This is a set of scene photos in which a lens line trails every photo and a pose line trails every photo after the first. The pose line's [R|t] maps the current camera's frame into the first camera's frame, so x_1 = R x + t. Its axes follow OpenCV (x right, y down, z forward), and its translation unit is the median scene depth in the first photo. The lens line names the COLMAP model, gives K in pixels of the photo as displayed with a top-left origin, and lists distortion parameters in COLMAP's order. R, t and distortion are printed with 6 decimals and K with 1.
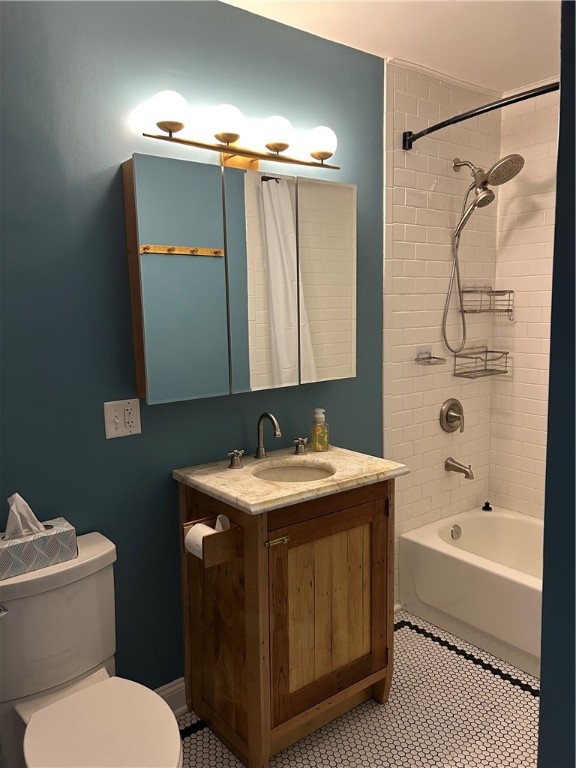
lens RADIAL K [[582.4, 0, 289.6], [0, 582.4, 384.2], [0, 0, 1]] dist [0.061870, -0.063706]
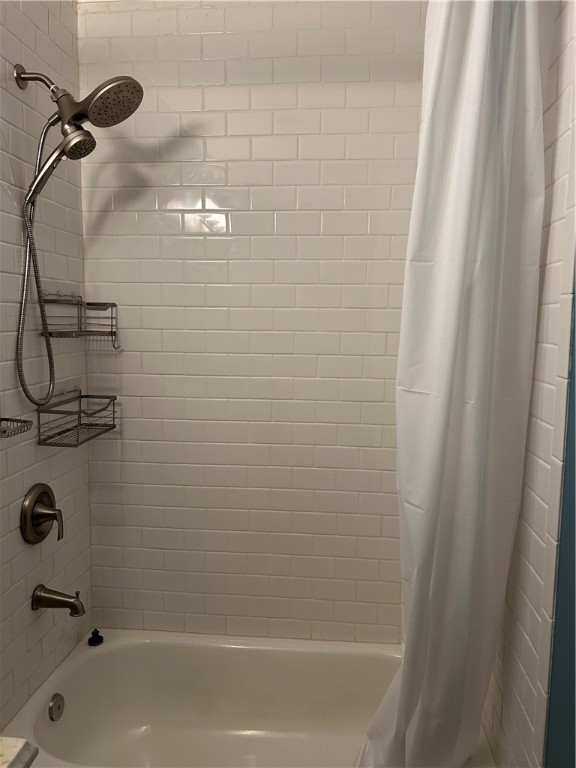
lens RADIAL K [[582.4, 0, 293.0], [0, 582.4, 380.1], [0, 0, 1]] dist [0.061870, -0.063706]
pose [[0.682707, -0.052935, 0.728772, 0.031274], [0.082762, 0.996556, -0.005145, -0.053954], [-0.725990, 0.063827, 0.684737, 0.412171]]
